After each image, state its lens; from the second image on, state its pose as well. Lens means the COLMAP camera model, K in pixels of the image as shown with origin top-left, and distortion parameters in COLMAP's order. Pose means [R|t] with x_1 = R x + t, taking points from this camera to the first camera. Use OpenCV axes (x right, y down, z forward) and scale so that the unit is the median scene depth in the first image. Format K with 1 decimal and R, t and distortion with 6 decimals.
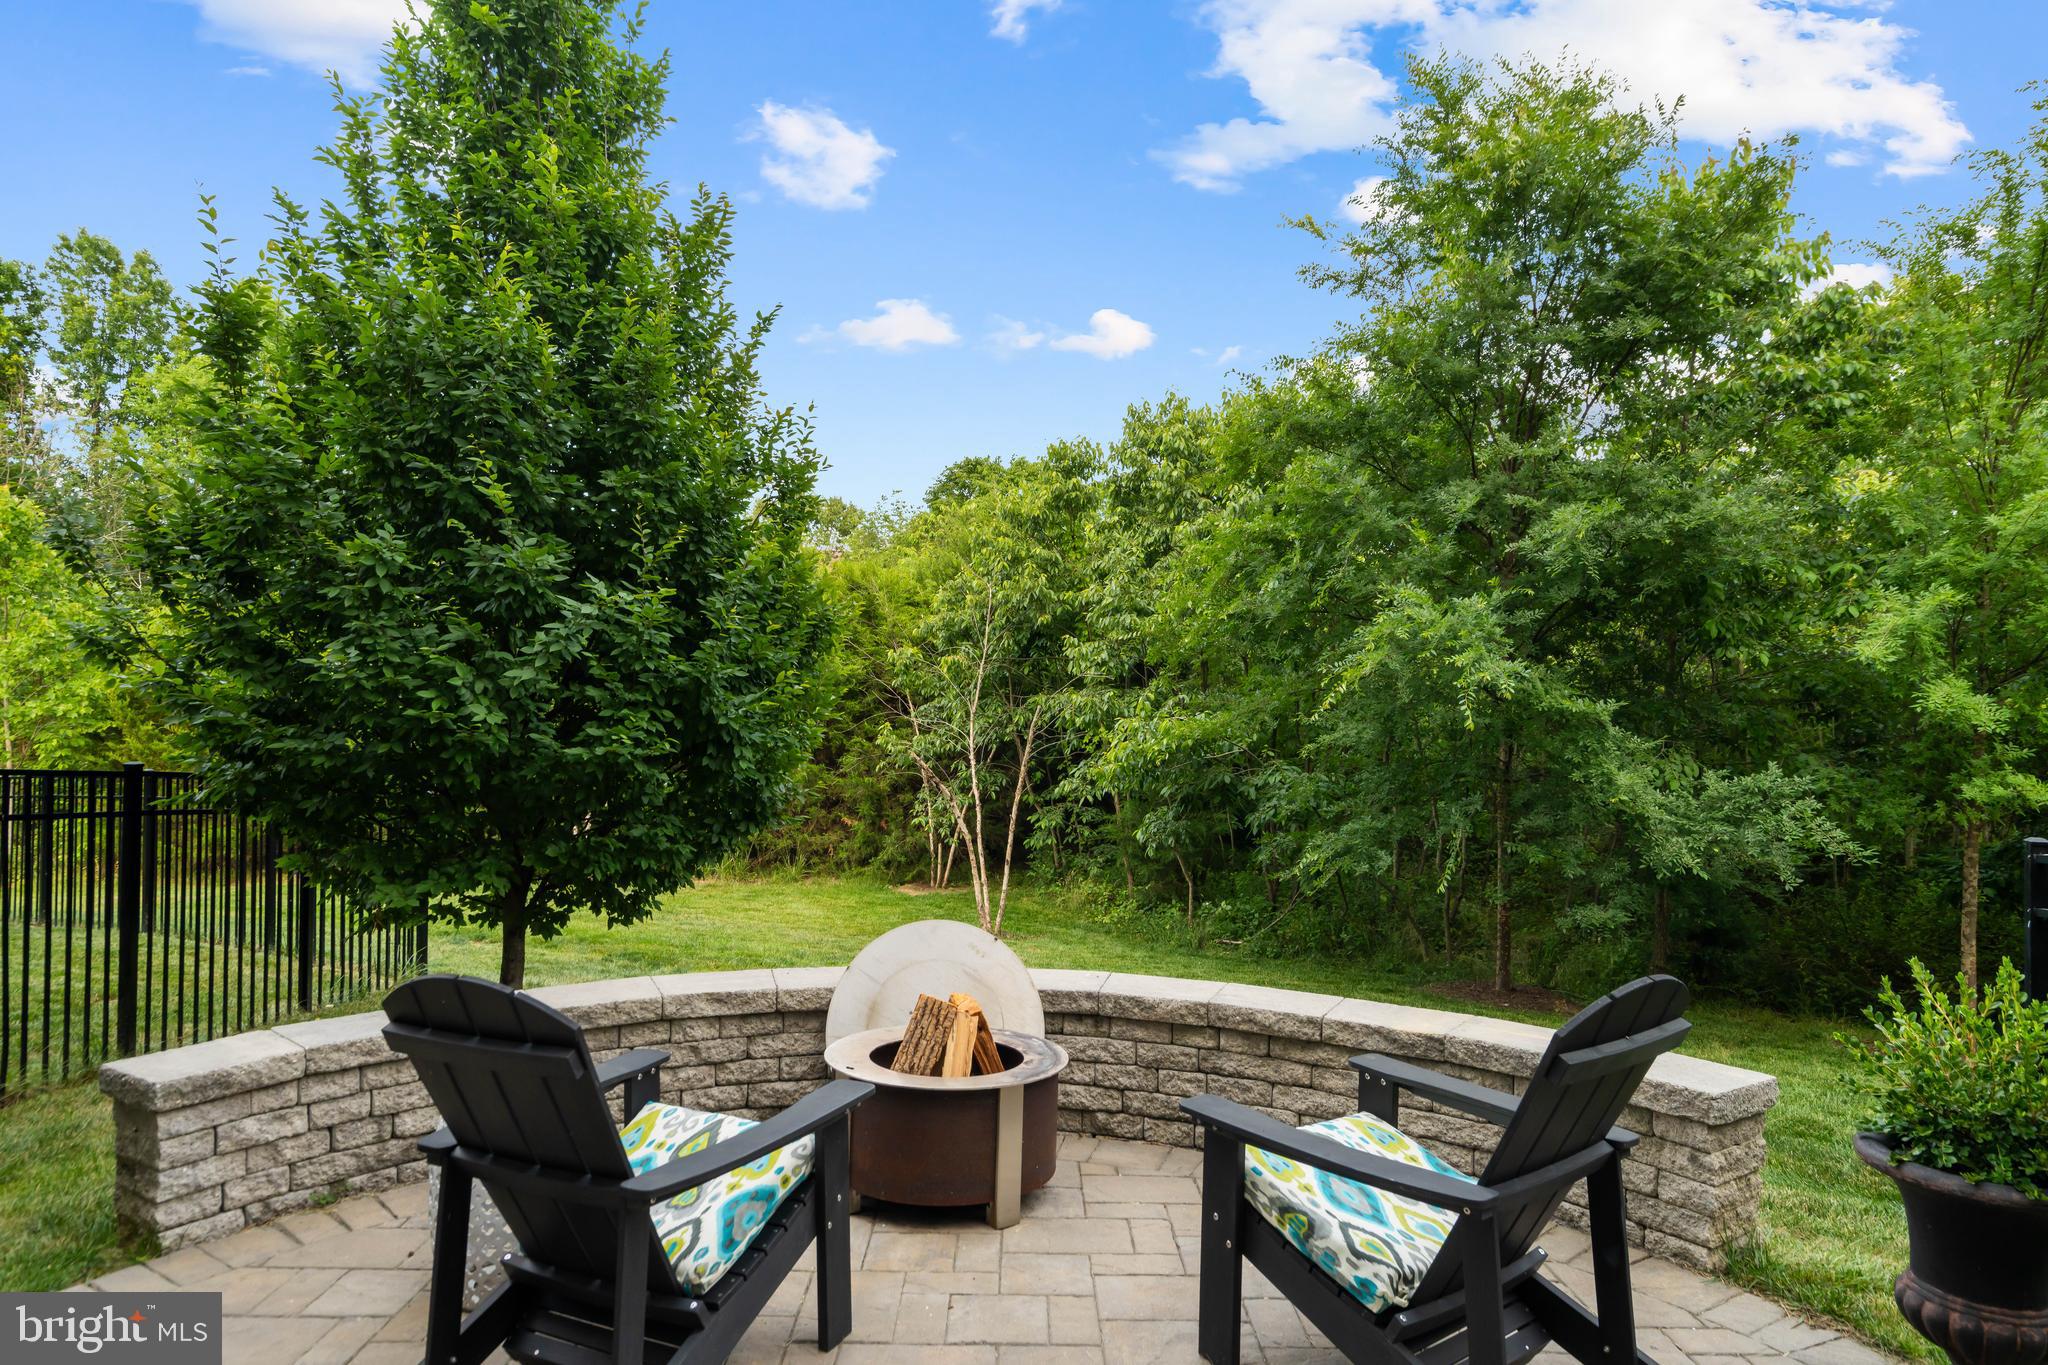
lens RADIAL K [[1198.2, 0, 974.2], [0, 1198.2, 695.7], [0, 0, 1]] dist [0.006791, -0.000243]
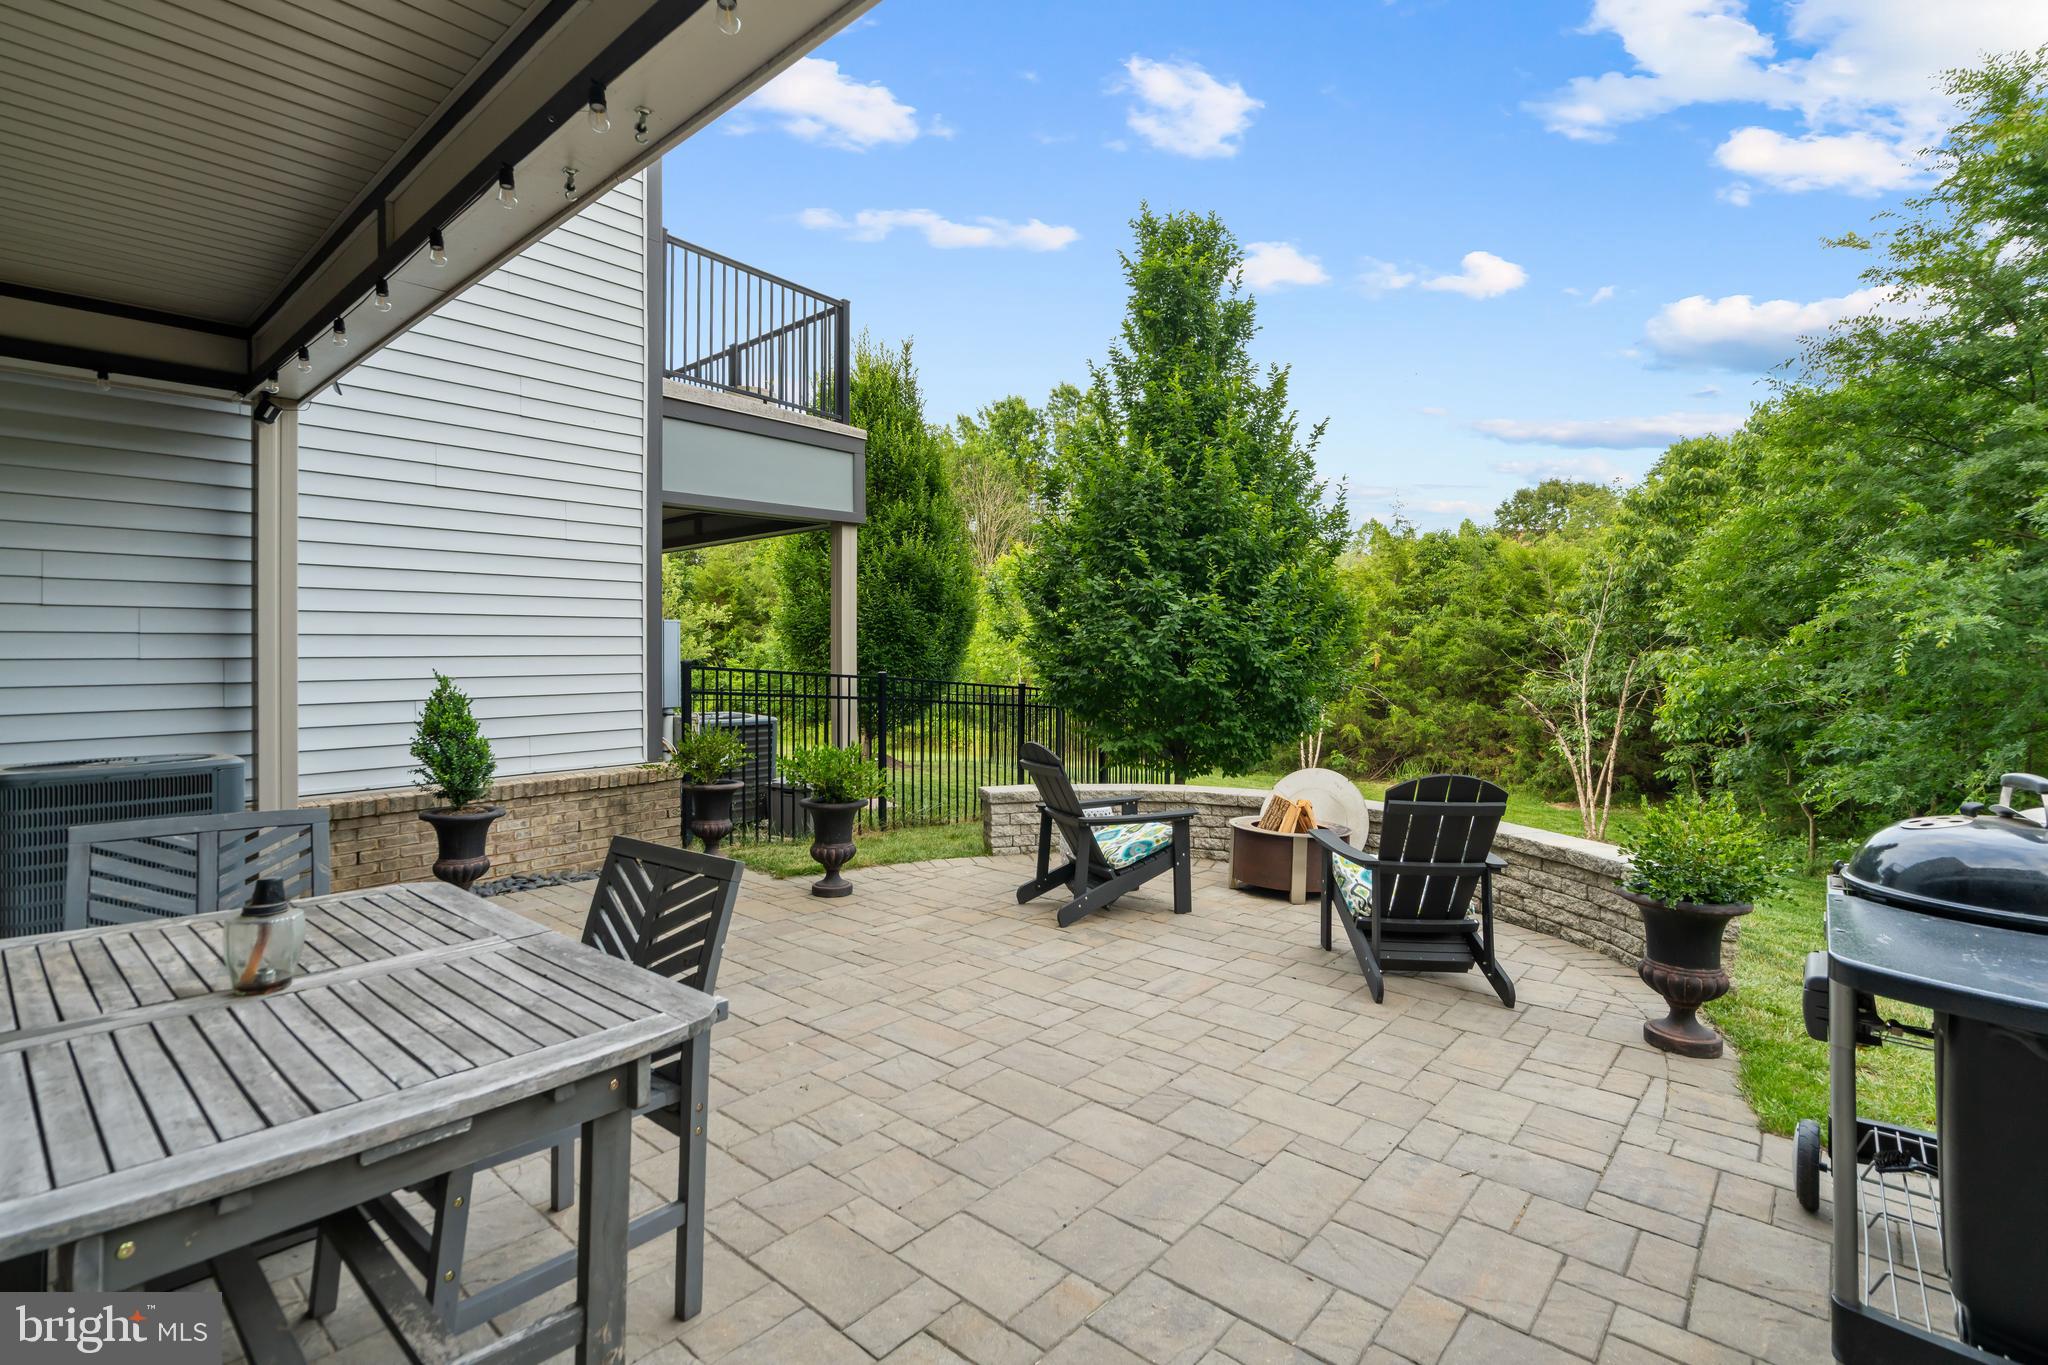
lens RADIAL K [[941.2, 0, 1027.2], [0, 941.2, 674.7], [0, 0, 1]] dist [-0.000279, 0.001304]
pose [[0.764994, 0.011042, -0.643943, 0.484922], [0.002600, 0.999792, 0.020233, 0.006309], [0.644033, -0.017152, 0.764806, -0.369802]]
